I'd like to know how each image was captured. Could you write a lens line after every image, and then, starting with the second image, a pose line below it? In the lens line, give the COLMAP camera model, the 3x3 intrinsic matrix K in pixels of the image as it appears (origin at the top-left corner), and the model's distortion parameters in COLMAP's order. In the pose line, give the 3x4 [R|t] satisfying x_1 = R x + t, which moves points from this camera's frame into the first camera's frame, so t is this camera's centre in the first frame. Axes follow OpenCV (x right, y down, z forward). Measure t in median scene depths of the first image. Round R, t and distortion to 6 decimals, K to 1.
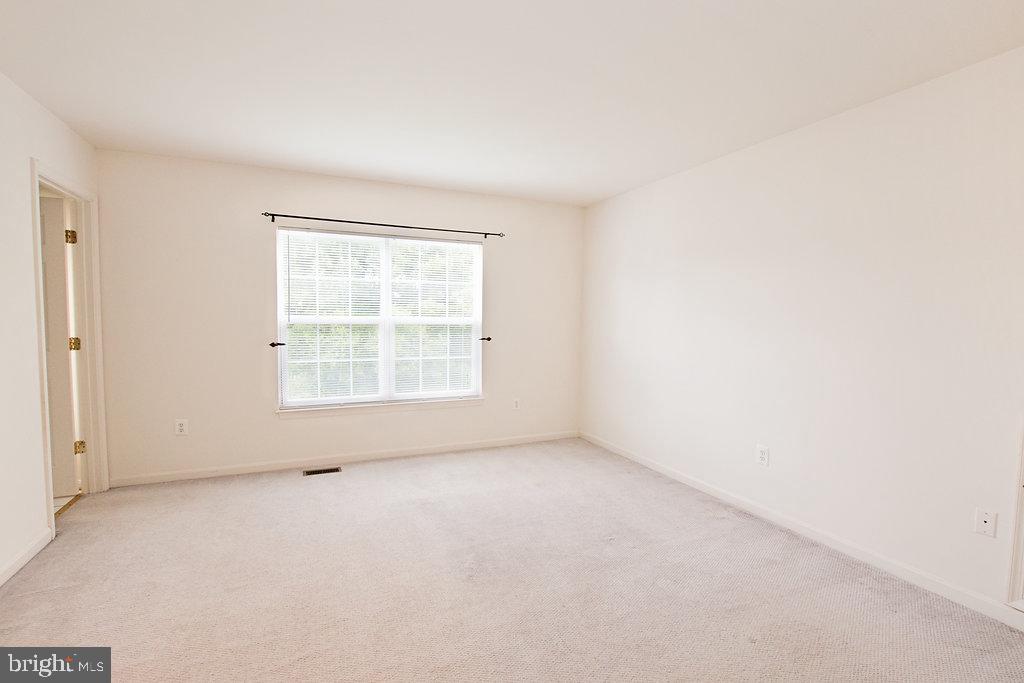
lens RADIAL K [[465.2, 0, 514.7], [0, 465.2, 346.6], [0, 0, 1]] dist [-0.031673, 0.000254]
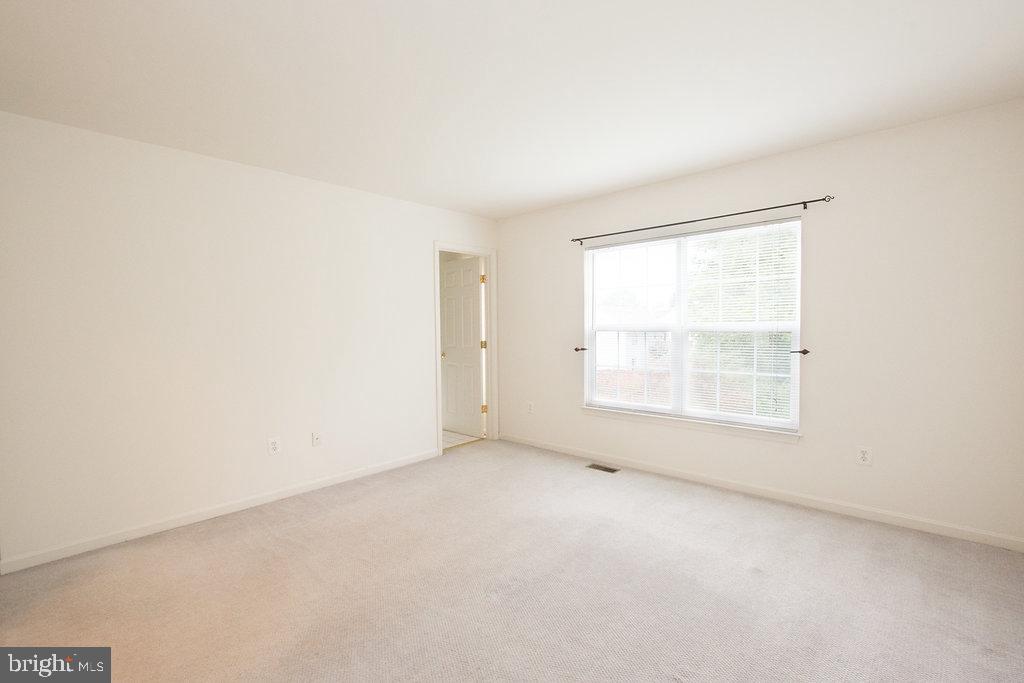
lens RADIAL K [[465.2, 0, 514.7], [0, 465.2, 346.6], [0, 0, 1]] dist [-0.031673, 0.000254]
pose [[0.363773, 0.014810, -0.931370, 0.518368], [-0.052036, 0.998635, -0.004444, 0.003085], [0.930033, 0.050082, 0.364047, 0.410980]]
